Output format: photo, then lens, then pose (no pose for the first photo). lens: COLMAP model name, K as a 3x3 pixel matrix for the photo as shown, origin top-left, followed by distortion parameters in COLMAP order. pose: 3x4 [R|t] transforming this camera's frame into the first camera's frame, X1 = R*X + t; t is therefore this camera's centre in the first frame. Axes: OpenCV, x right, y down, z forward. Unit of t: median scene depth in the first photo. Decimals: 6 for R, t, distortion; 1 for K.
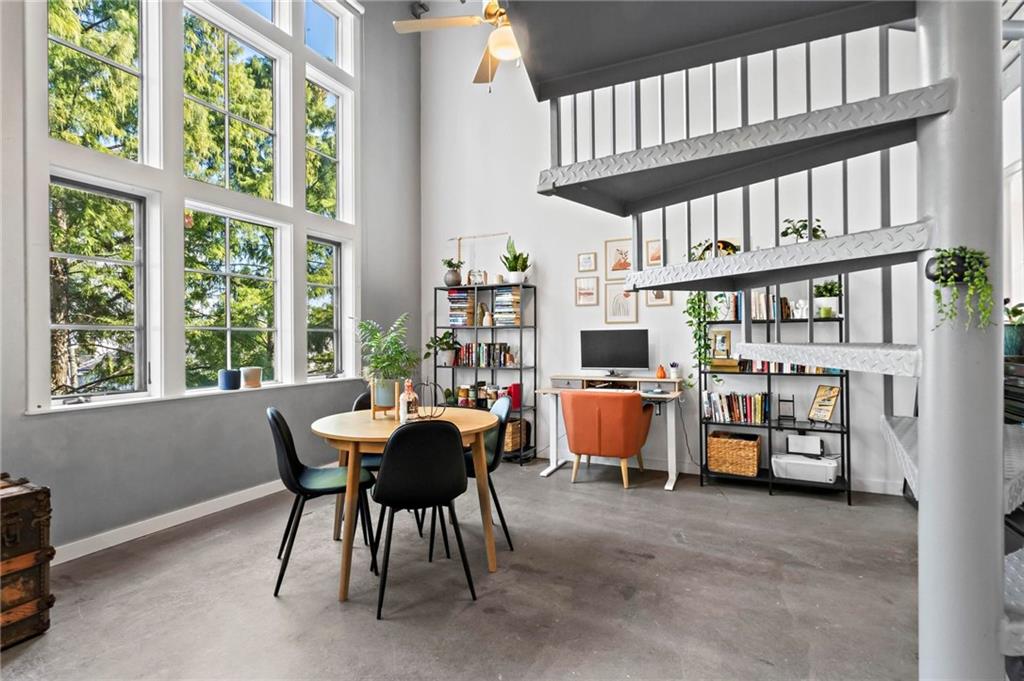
lens RADIAL K [[494.3, 0, 512.0], [0, 494.3, 340.5], [0, 0, 1]] dist [0.010386, -0.000010]
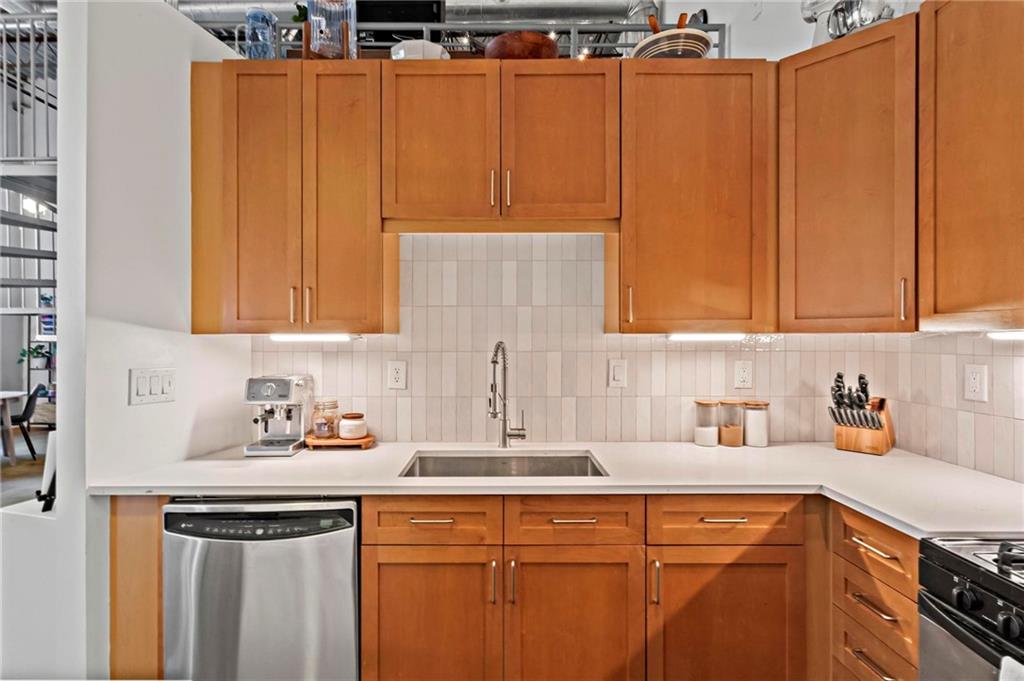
lens RADIAL K [[502.4, 0, 505.6], [0, 502.4, 339.1], [0, 0, 1]] dist [-0.004372, 0.000211]
pose [[0.898080, 0.007926, 0.439761, 0.499994], [-0.007123, 0.999969, -0.003475, -0.043060], [-0.439775, -0.000012, 0.898108, -1.008759]]
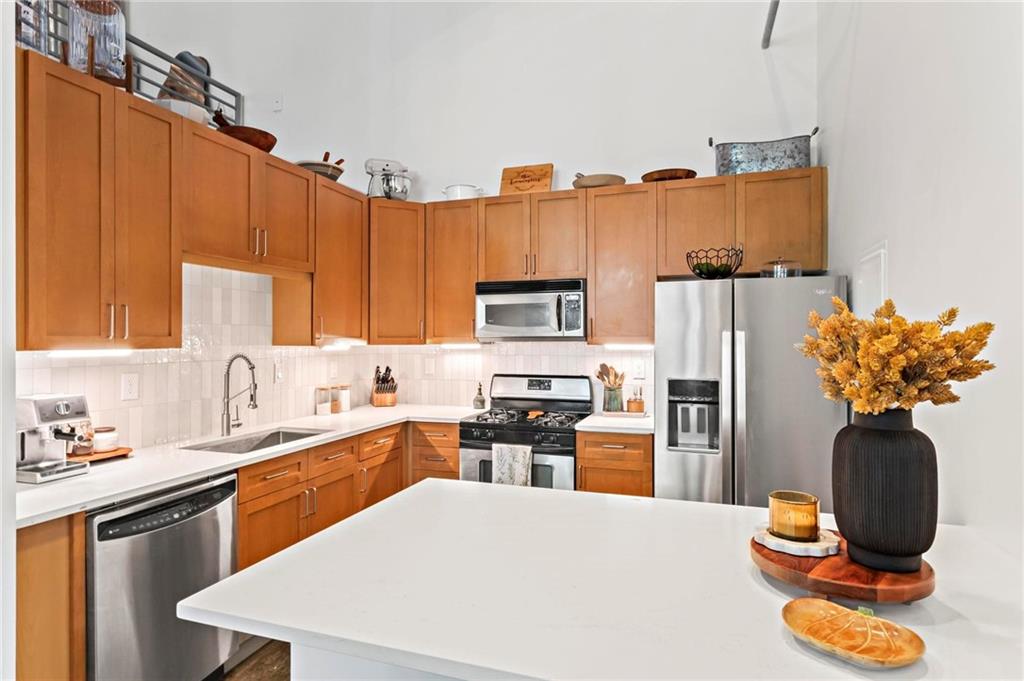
lens RADIAL K [[558.2, 0, 505.7], [0, 558.2, 338.3], [0, 0, 1]] dist [0.000003, 0.000205]
pose [[-0.116216, 0.010066, 0.993173, 0.013356], [0.000372, 0.999949, -0.010091, -0.052713], [-0.993224, -0.000803, -0.116214, -0.843404]]
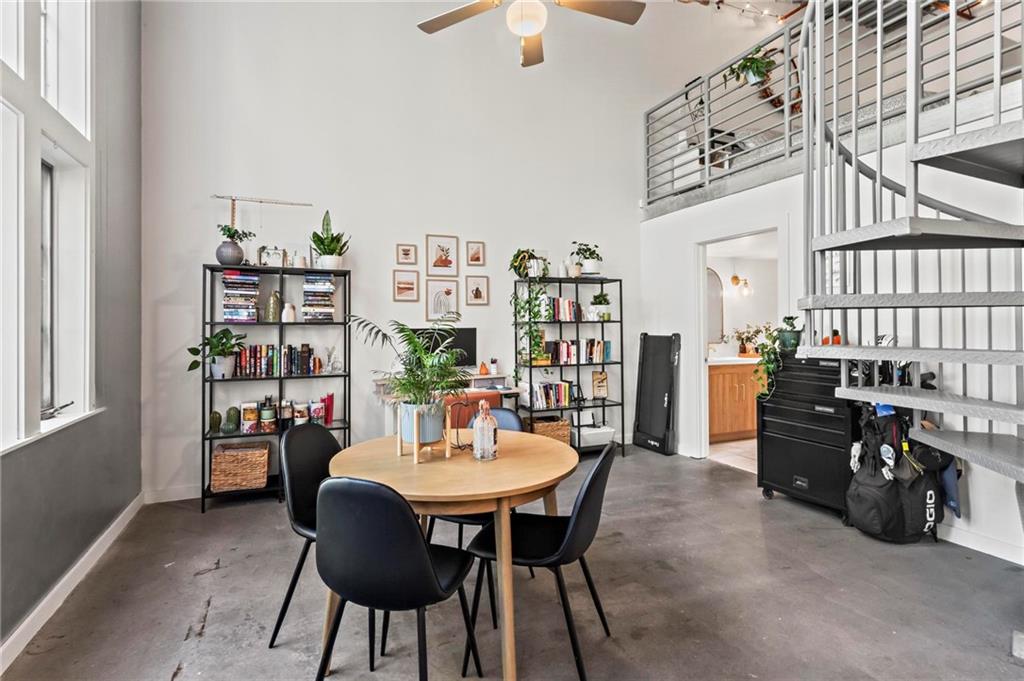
lens RADIAL K [[489.3, 0, 506.0], [0, 489.3, 328.5], [0, 0, 1]] dist [-0.000662, 0.000492]
pose [[0.650844, -0.000168, 0.759211, -0.446073], [0.003278, 0.999991, -0.002589, -0.018005], [-0.759204, 0.004174, 0.650839, 0.284266]]
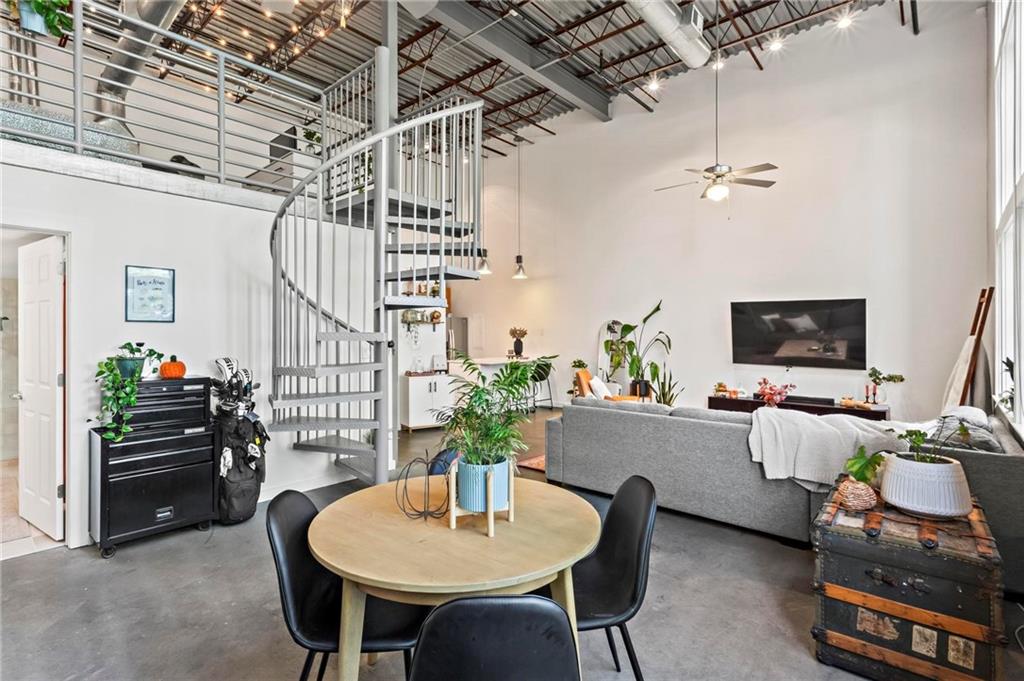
lens RADIAL K [[498.8, 0, 500.3], [0, 498.8, 331.2], [0, 0, 1]] dist [0.001607, 0.000404]
pose [[-0.959731, 0.010911, 0.280708, -0.274730], [0.009790, 0.999938, -0.005394, -0.044323], [-0.280749, -0.002429, -0.959778, 0.995672]]
